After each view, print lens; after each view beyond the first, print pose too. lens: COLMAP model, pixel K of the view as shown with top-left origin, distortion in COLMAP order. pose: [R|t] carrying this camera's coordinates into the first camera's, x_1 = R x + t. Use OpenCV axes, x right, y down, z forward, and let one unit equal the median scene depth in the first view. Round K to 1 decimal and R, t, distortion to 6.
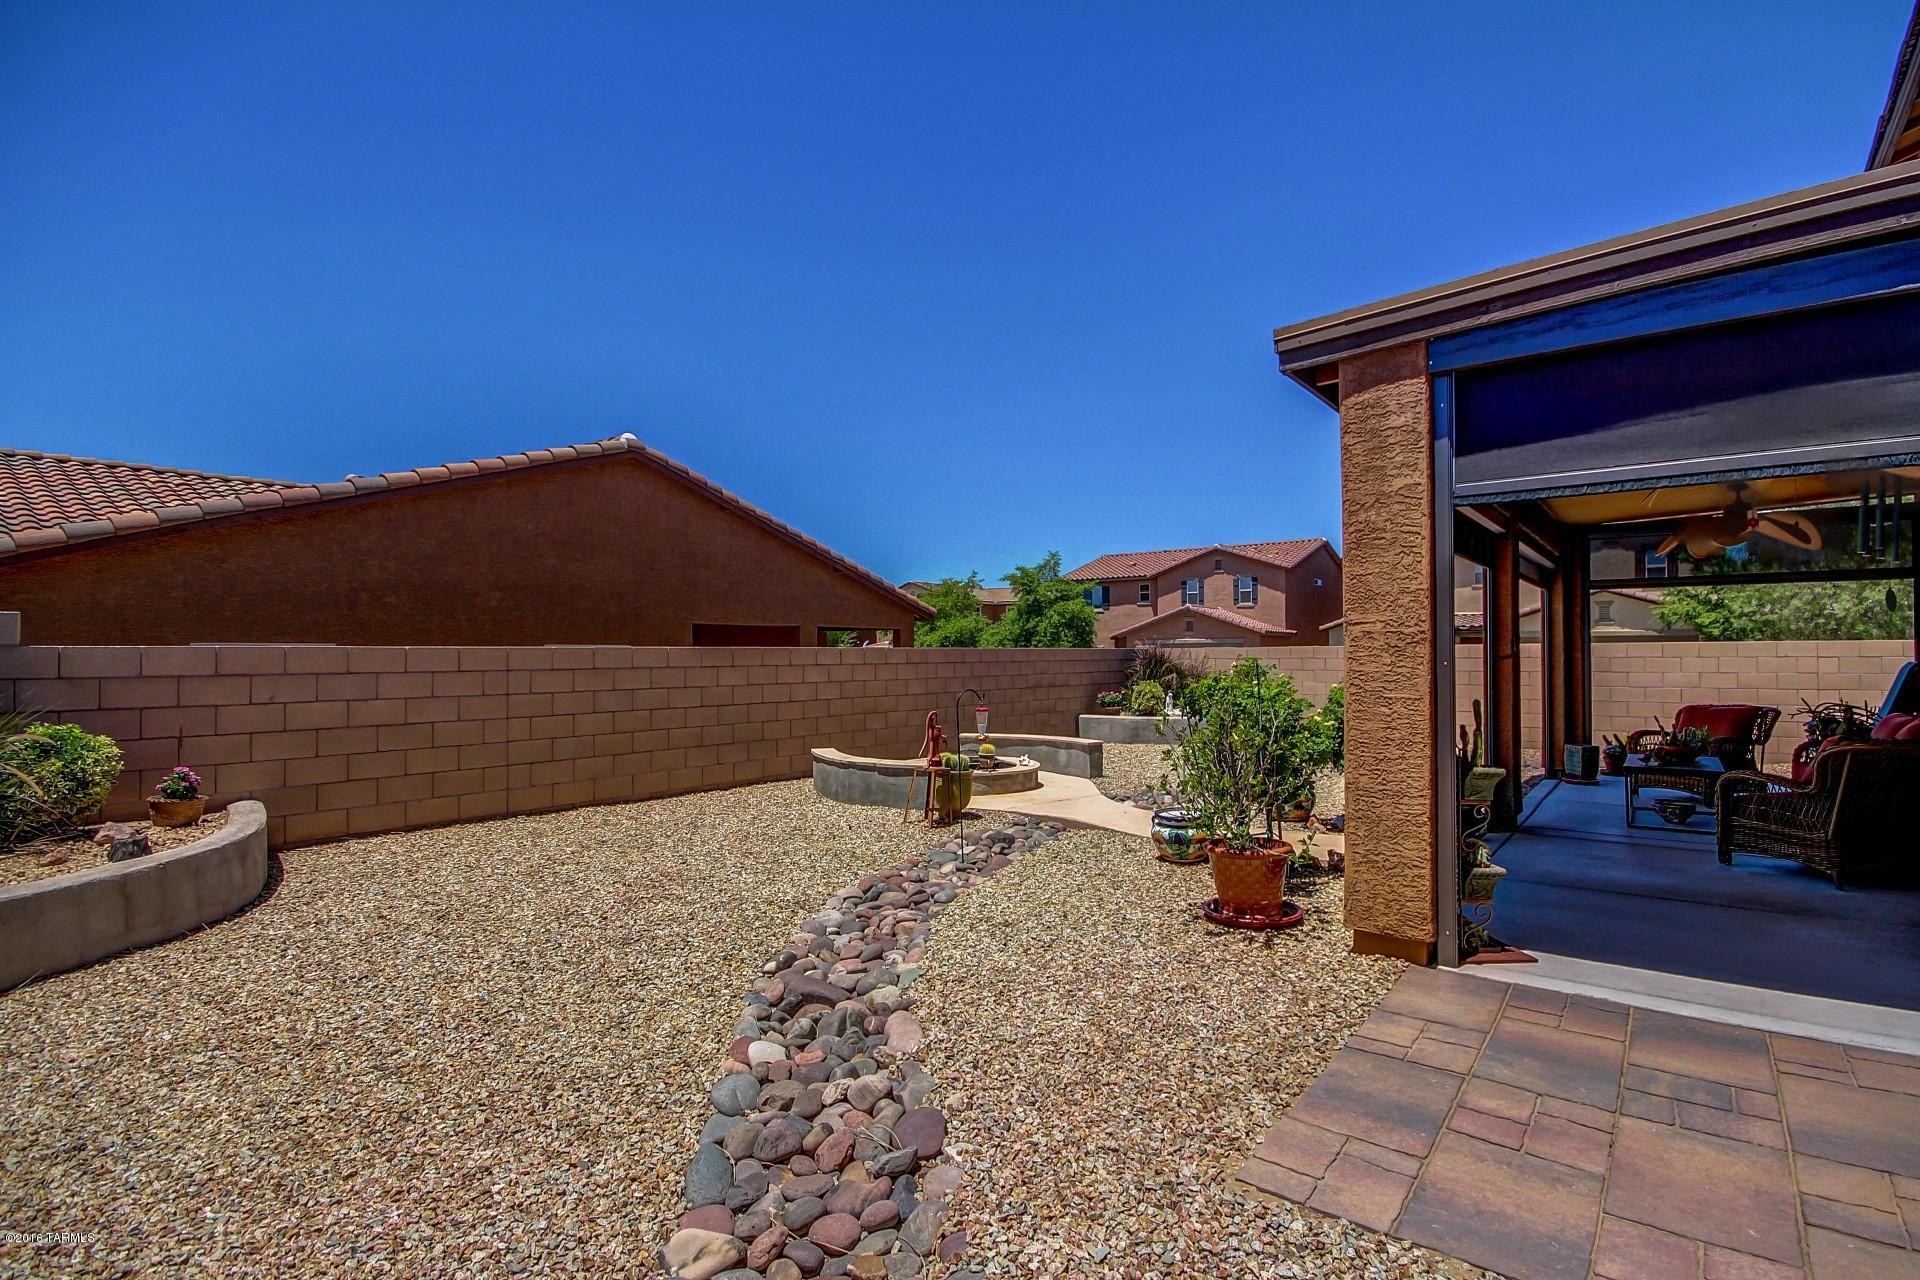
lens RADIAL K [[892.6, 0, 963.2], [0, 892.6, 649.8], [0, 0, 1]] dist [-0.002093, 0.000183]
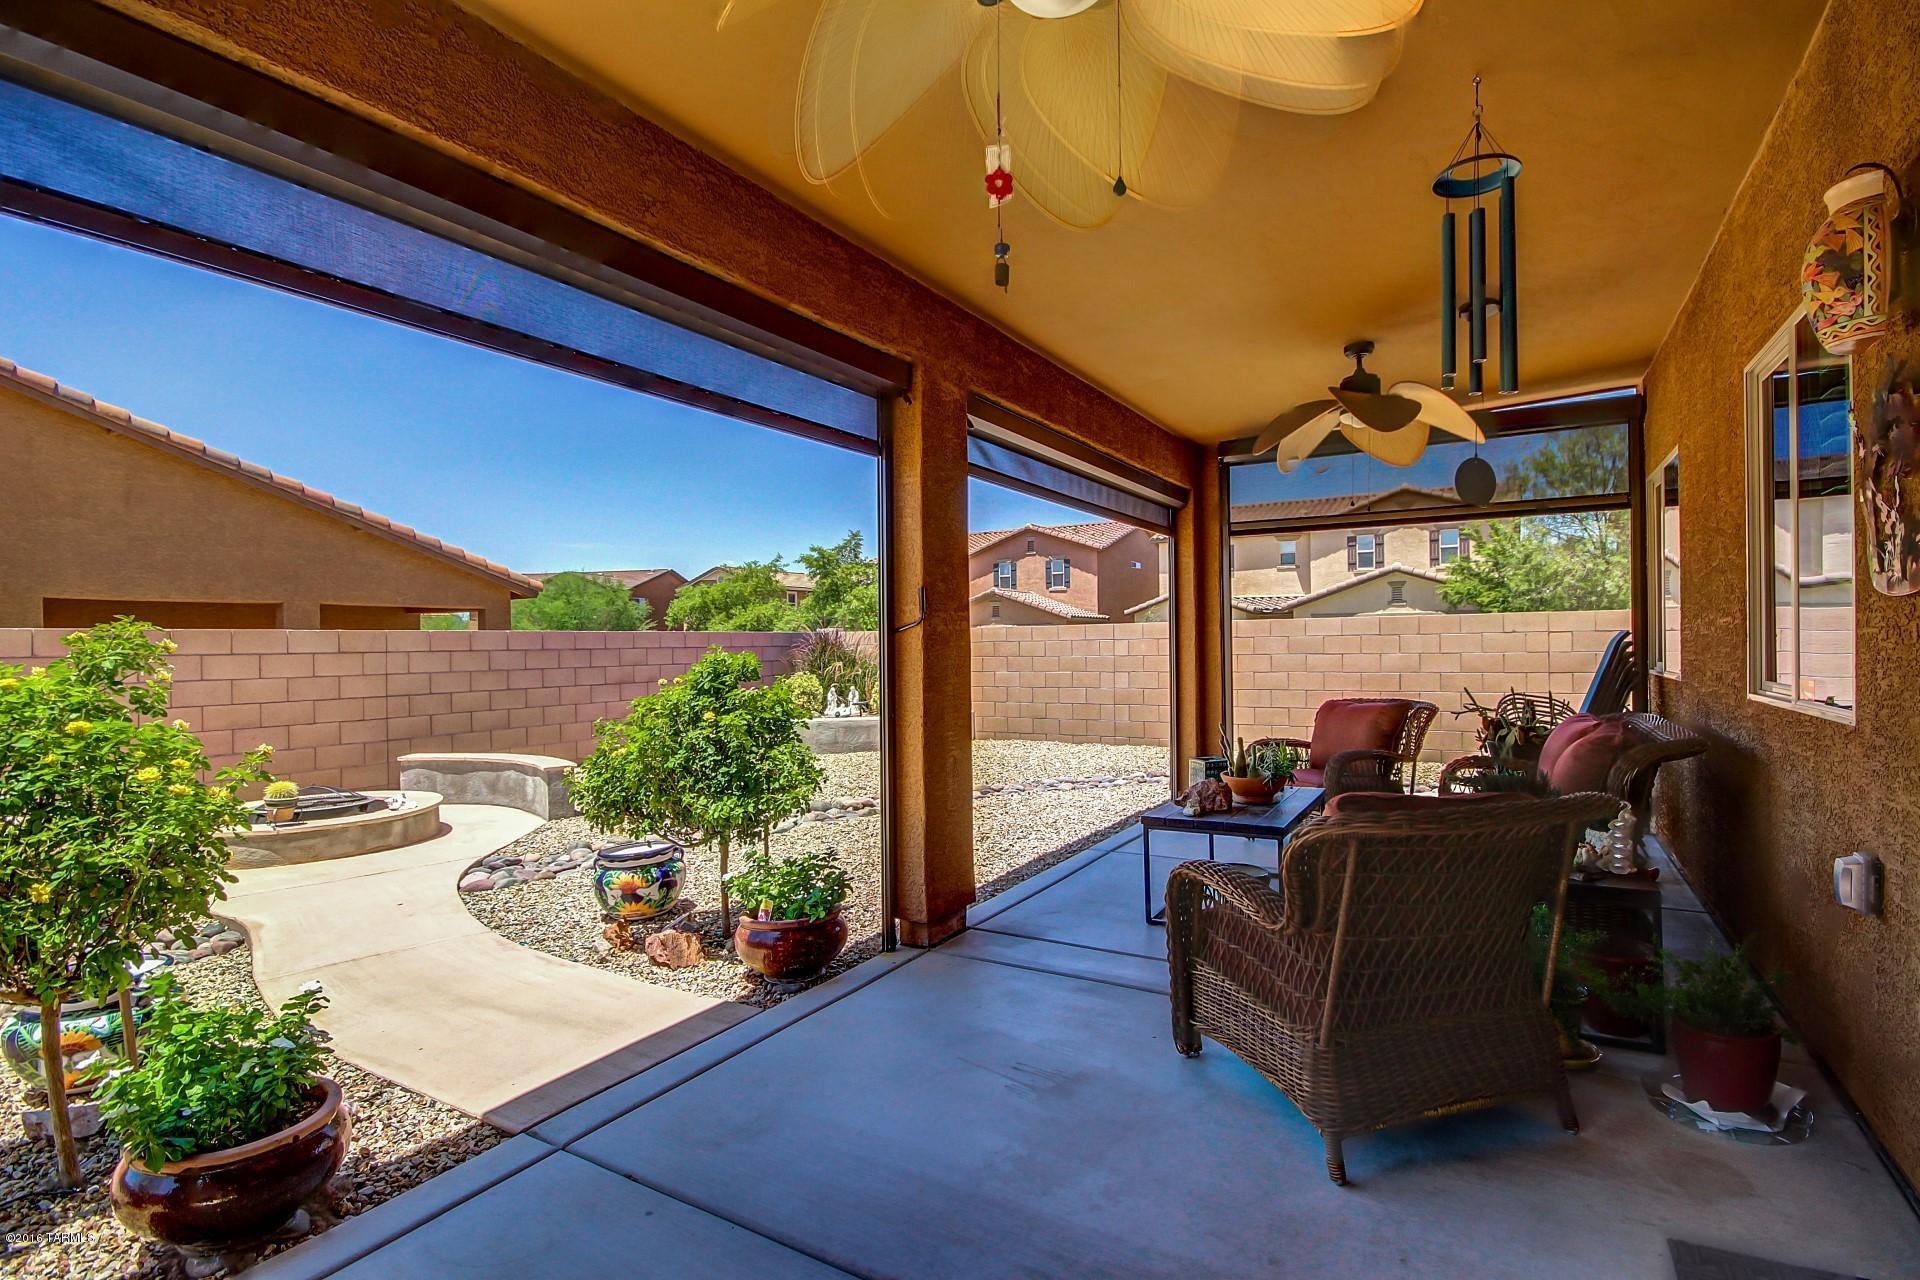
lens RADIAL K [[892.6, 0, 960.5], [0, 892.6, 643.0], [0, 0, 1]] dist [-0.002093, 0.000183]
pose [[0.991934, -0.009877, 0.126374, 0.095697], [0.009551, 0.999949, 0.003192, 0.003122], [-0.126399, -0.001959, 0.991978, 0.078177]]
